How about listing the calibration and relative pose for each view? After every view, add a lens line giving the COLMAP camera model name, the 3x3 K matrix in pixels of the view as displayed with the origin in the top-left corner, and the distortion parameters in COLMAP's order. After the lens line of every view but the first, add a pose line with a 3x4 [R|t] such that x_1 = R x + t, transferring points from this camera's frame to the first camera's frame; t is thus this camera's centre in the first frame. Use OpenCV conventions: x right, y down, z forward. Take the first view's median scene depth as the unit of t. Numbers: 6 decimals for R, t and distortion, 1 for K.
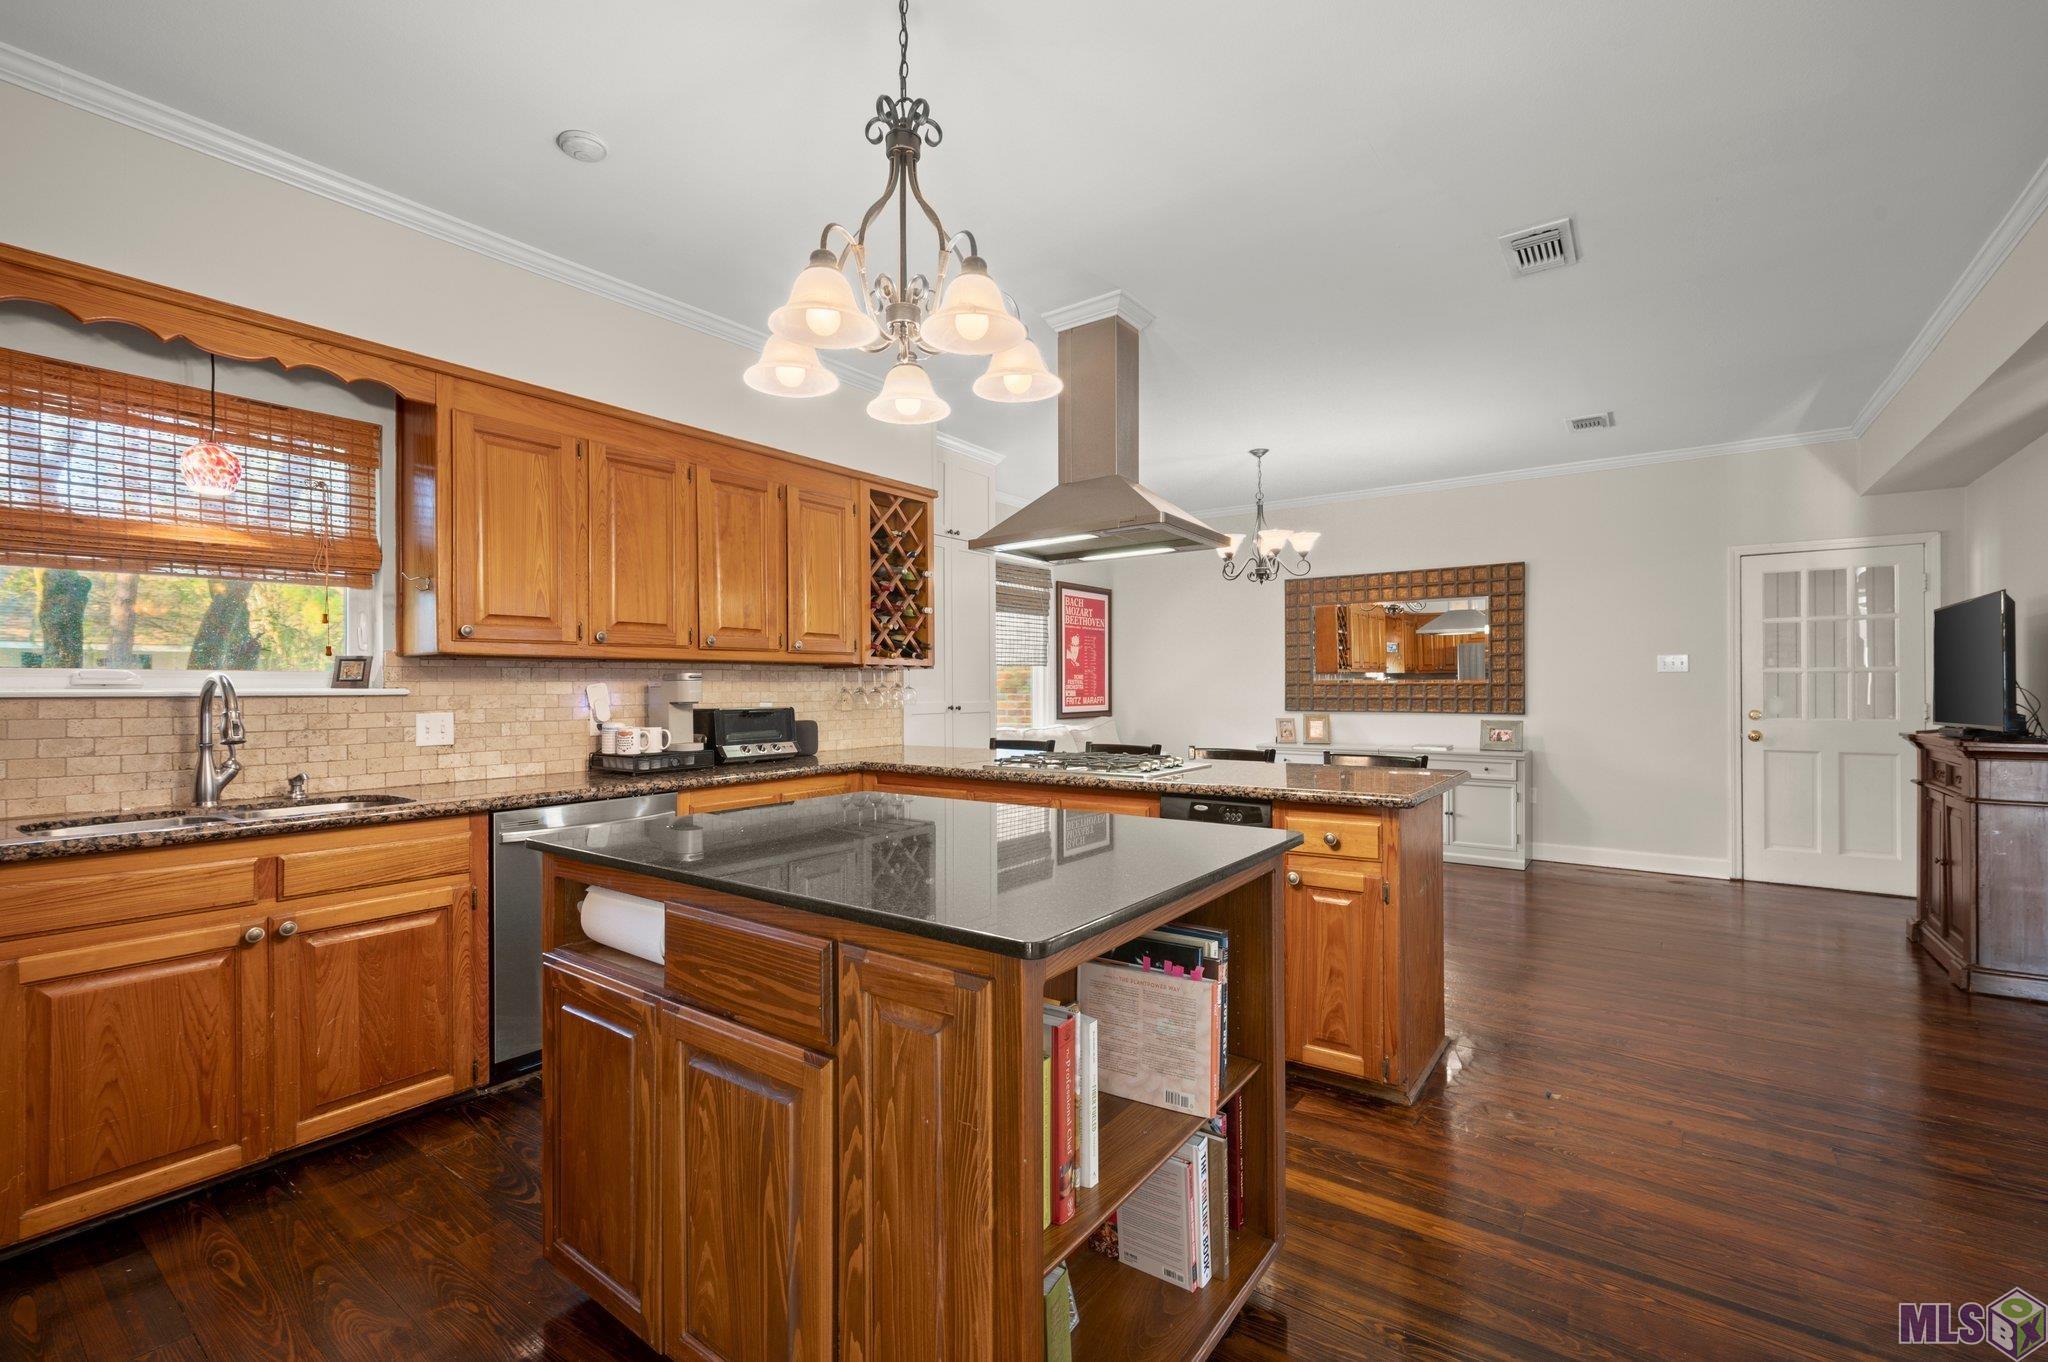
lens RADIAL K [[876.1, 0, 1022.2], [0, 876.1, 691.9], [0, 0, 1]] dist [0.001431, 0.000007]
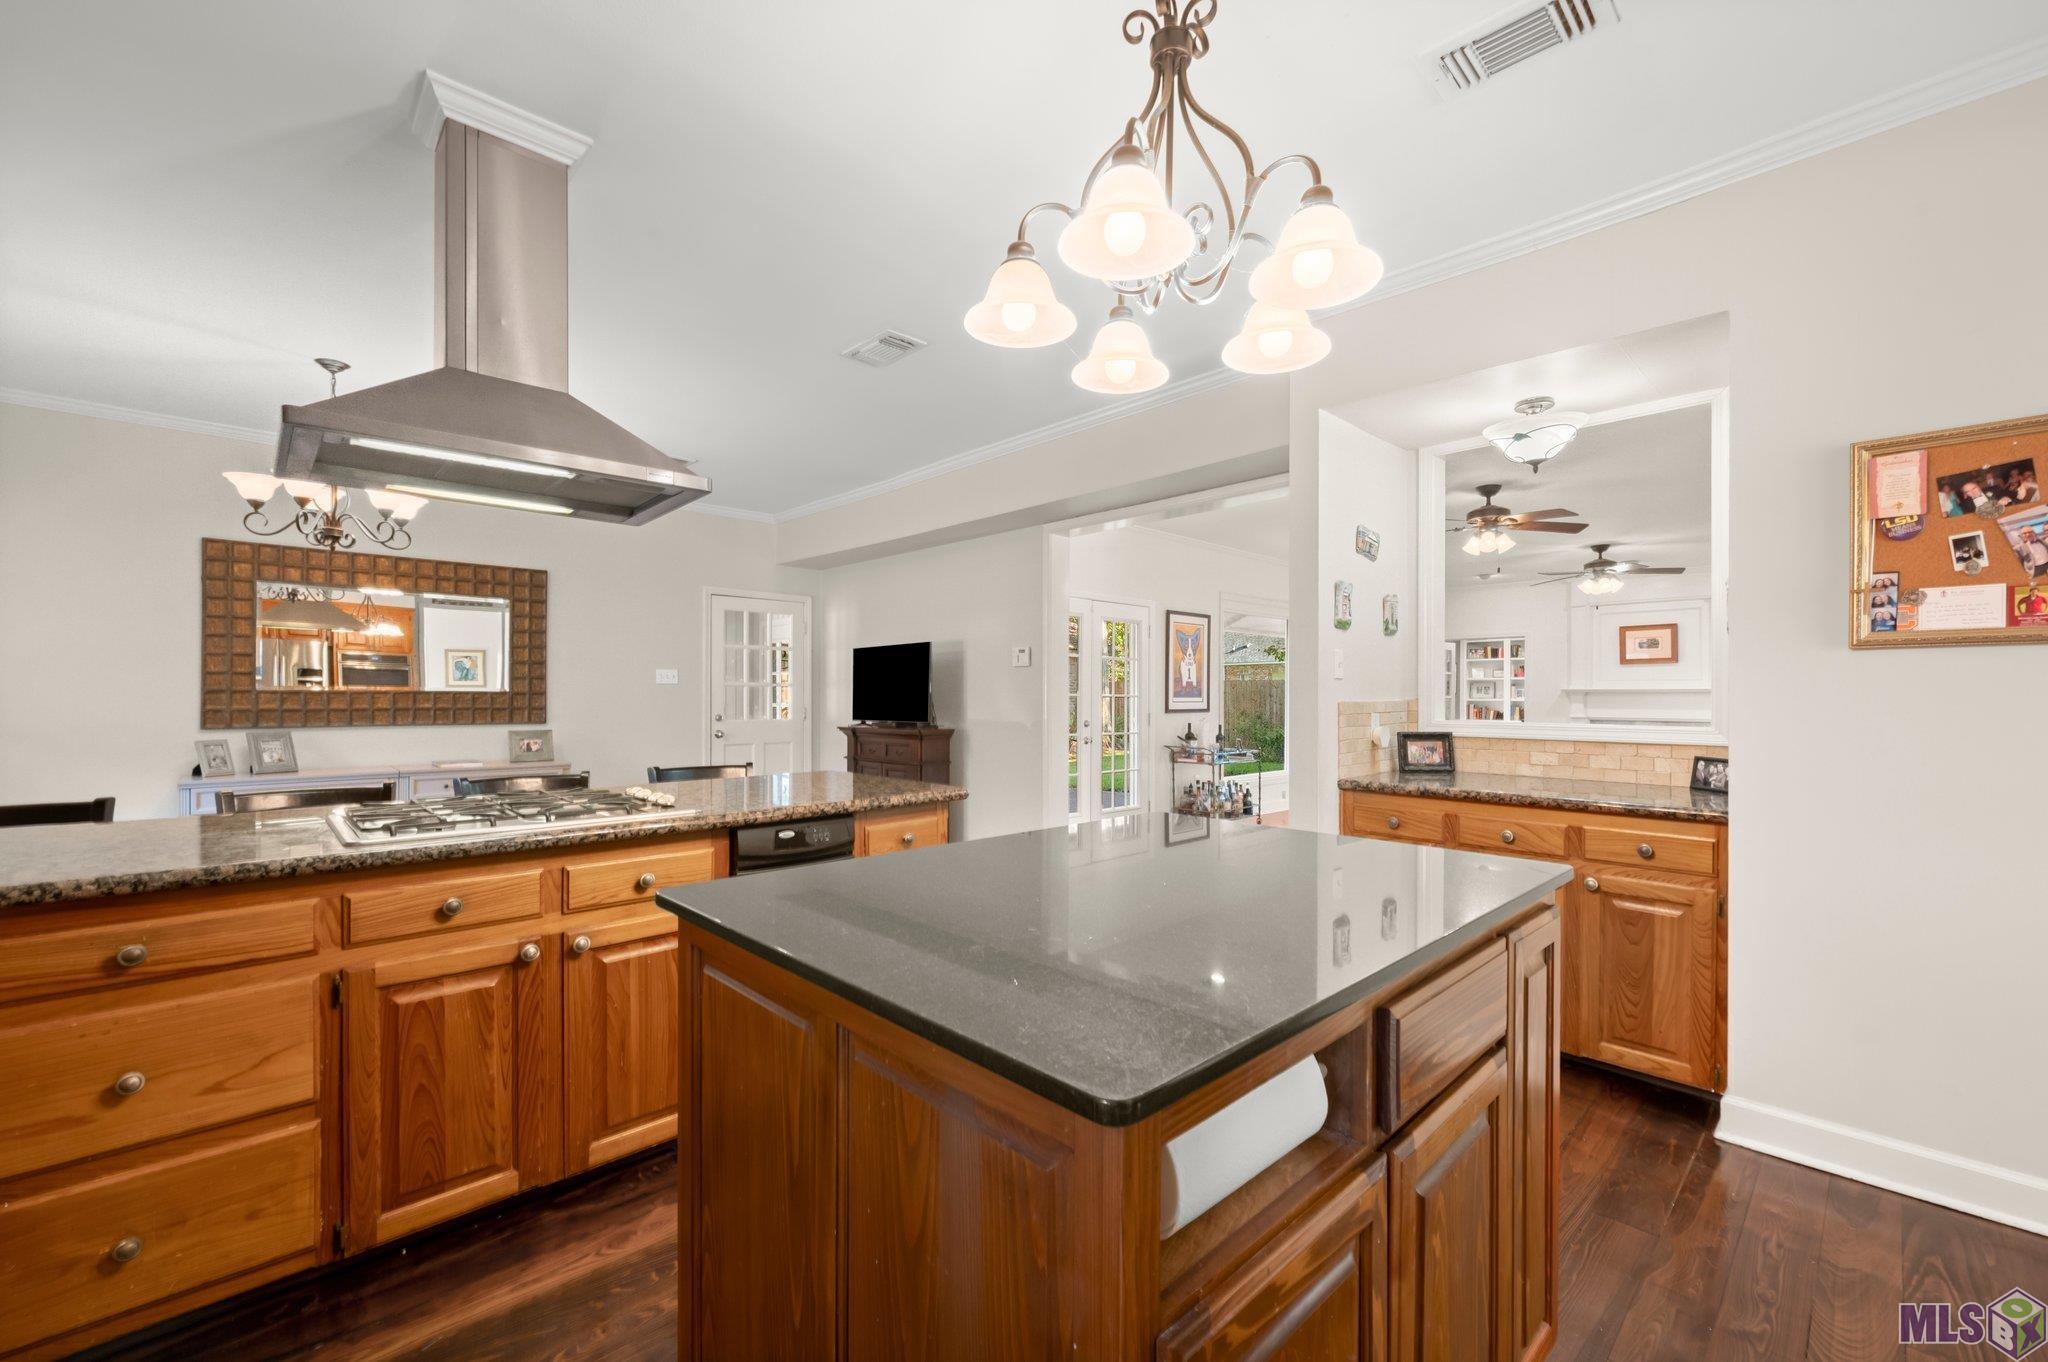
lens RADIAL K [[819.6, 0, 1035.6], [0, 819.6, 685.0], [0, 0, 1]] dist [-0.002962, 0.000242]
pose [[0.171045, 0.012111, 0.985189, -0.257923], [-0.000552, 0.999925, -0.012197, -0.006594], [-0.985263, 0.001542, 0.171038, 0.297066]]
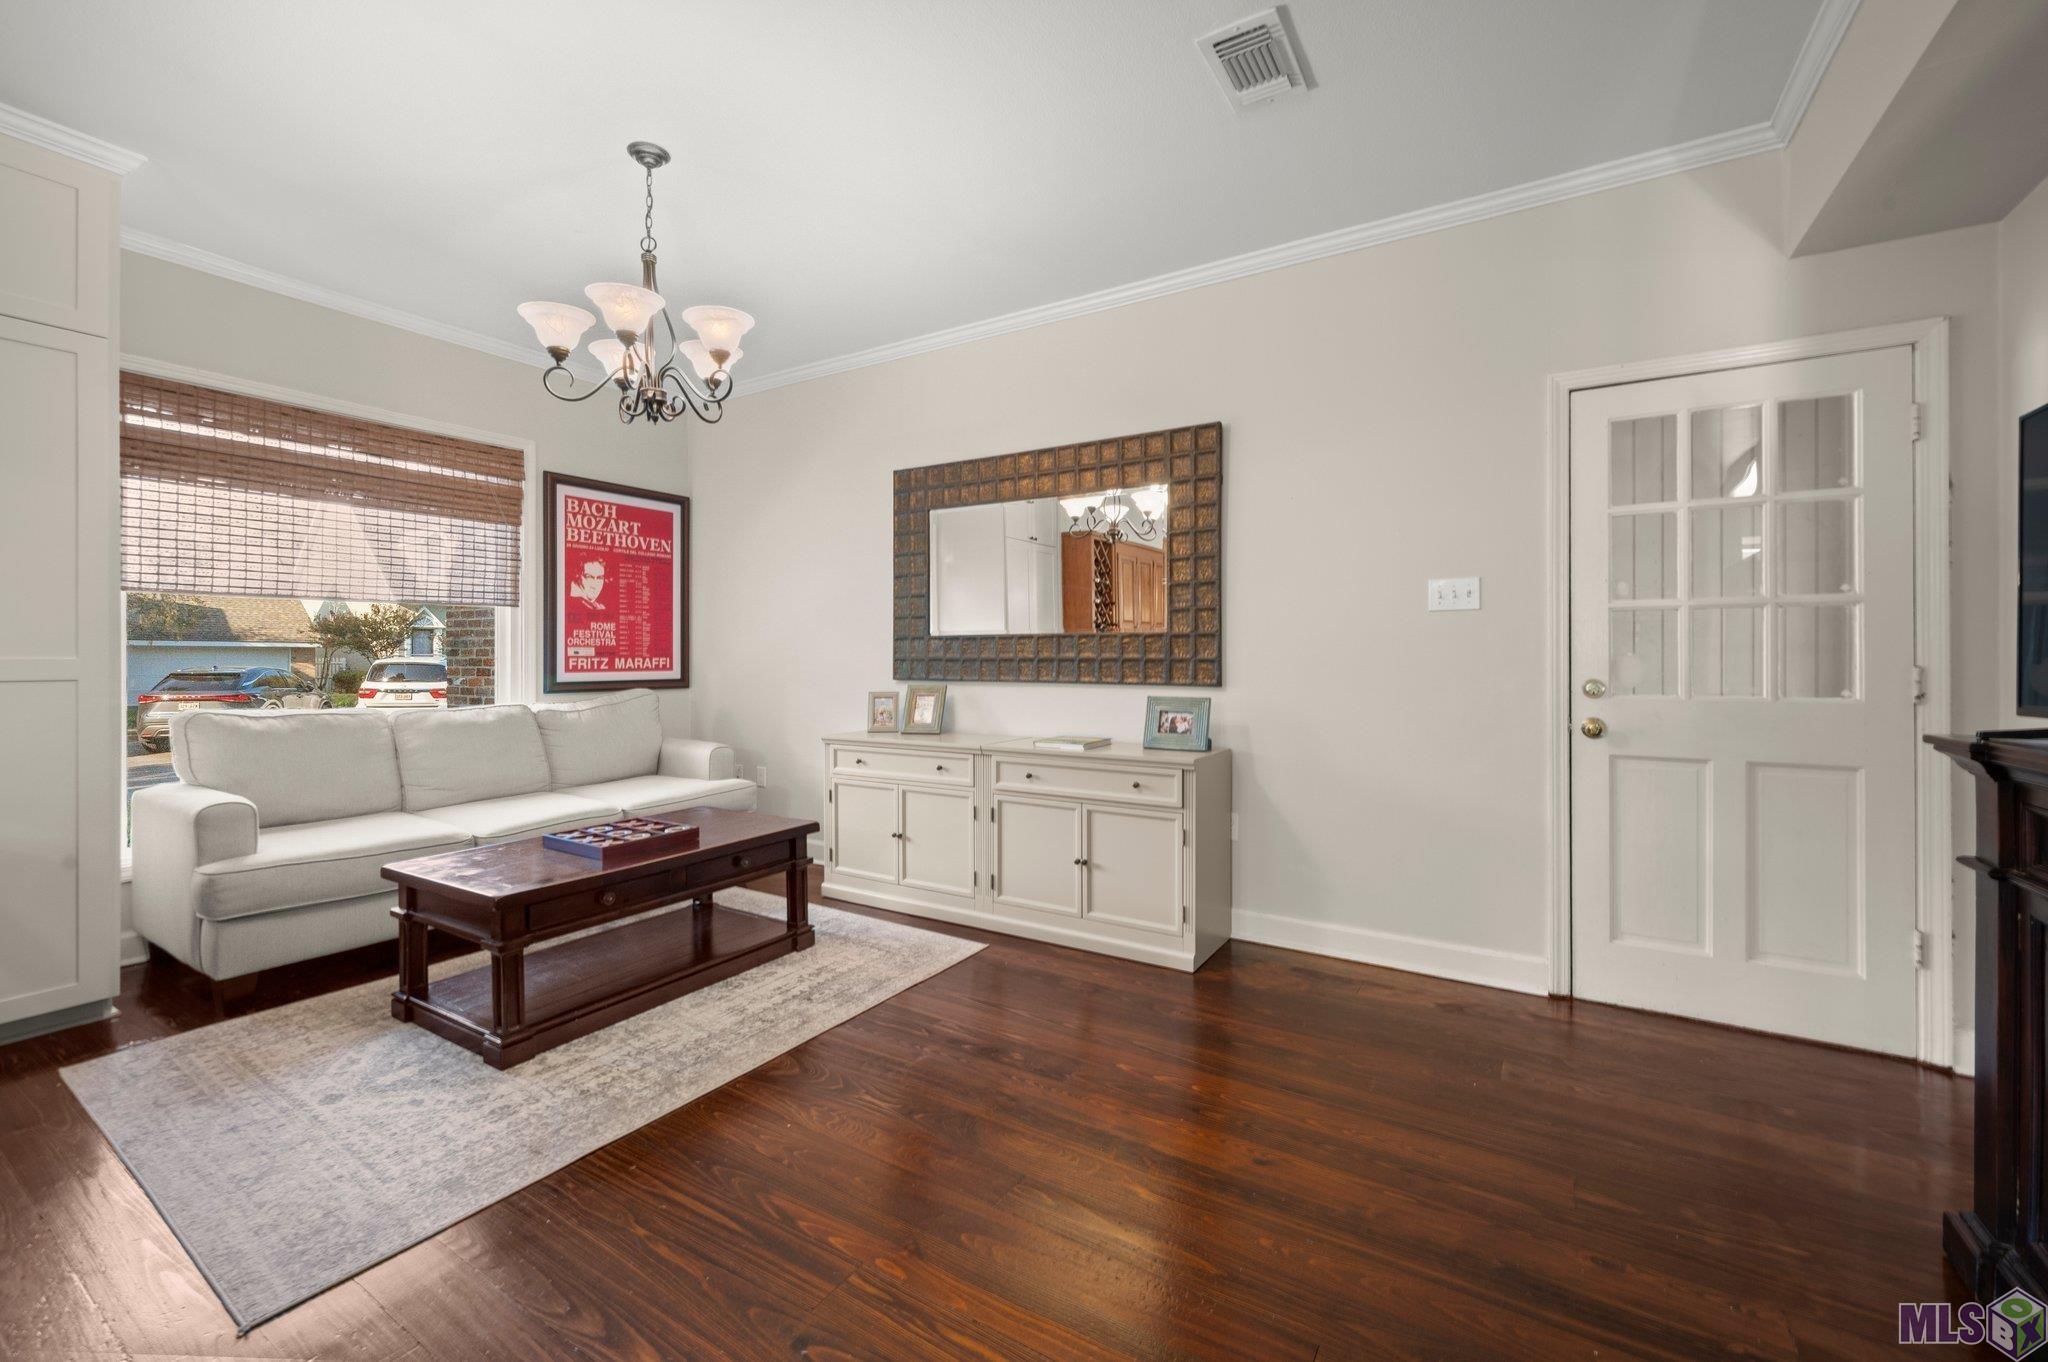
lens RADIAL K [[819.6, 0, 1018.4], [0, 819.6, 660.6], [0, 0, 1]] dist [-0.002962, 0.000242]
pose [[0.997188, 0.002750, 0.074894, 0.410052], [-0.002698, 0.999996, -0.000803, 0.009804], [-0.074896, 0.000598, 0.997191, 0.483581]]
